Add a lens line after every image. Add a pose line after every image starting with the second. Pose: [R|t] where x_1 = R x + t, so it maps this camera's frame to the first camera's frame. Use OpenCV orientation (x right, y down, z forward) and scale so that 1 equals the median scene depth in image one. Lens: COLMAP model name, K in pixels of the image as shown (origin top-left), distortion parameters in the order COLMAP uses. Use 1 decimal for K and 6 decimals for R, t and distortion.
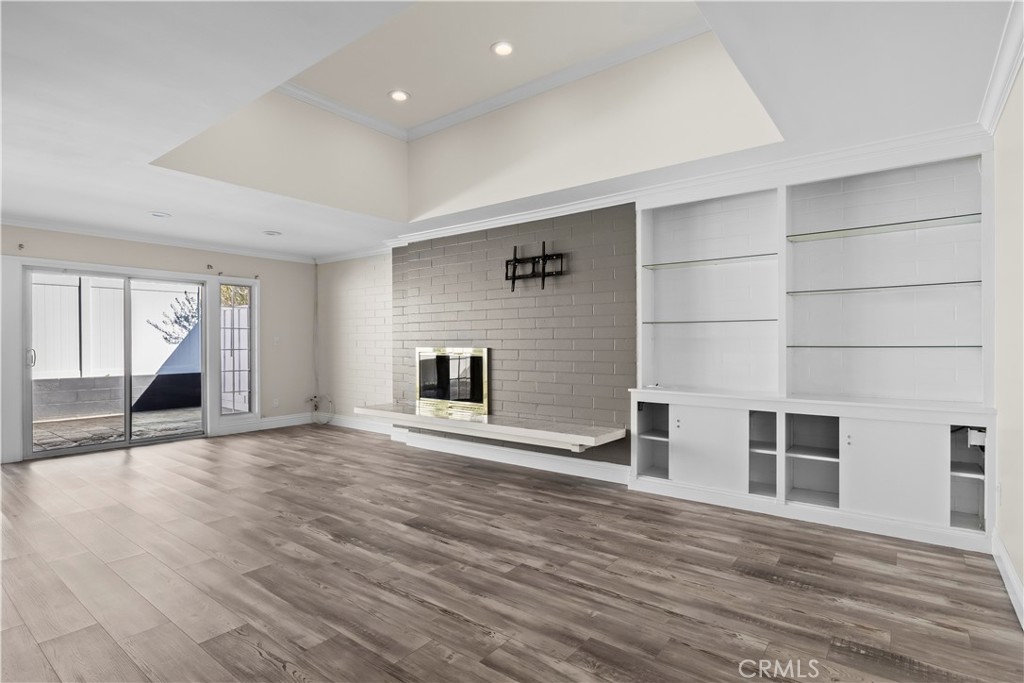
lens RADIAL K [[512.6, 0, 513.6], [0, 512.6, 346.7], [0, 0, 1]] dist [-0.005175, -0.000378]
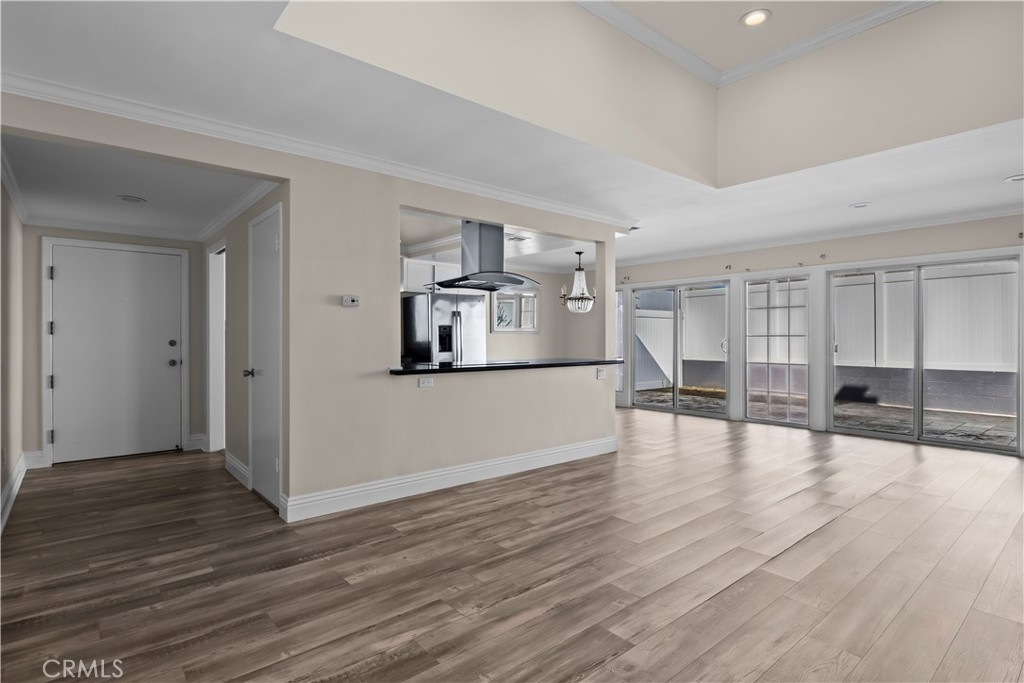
lens RADIAL K [[519.4, 0, 514.9], [0, 519.4, 337.8], [0, 0, 1]] dist [-0.001360, -0.000223]
pose [[-0.214006, 0.005177, -0.976819, 0.441591], [-0.003563, 0.999975, 0.006080, -0.005827], [0.976826, 0.004782, -0.213982, 0.576038]]
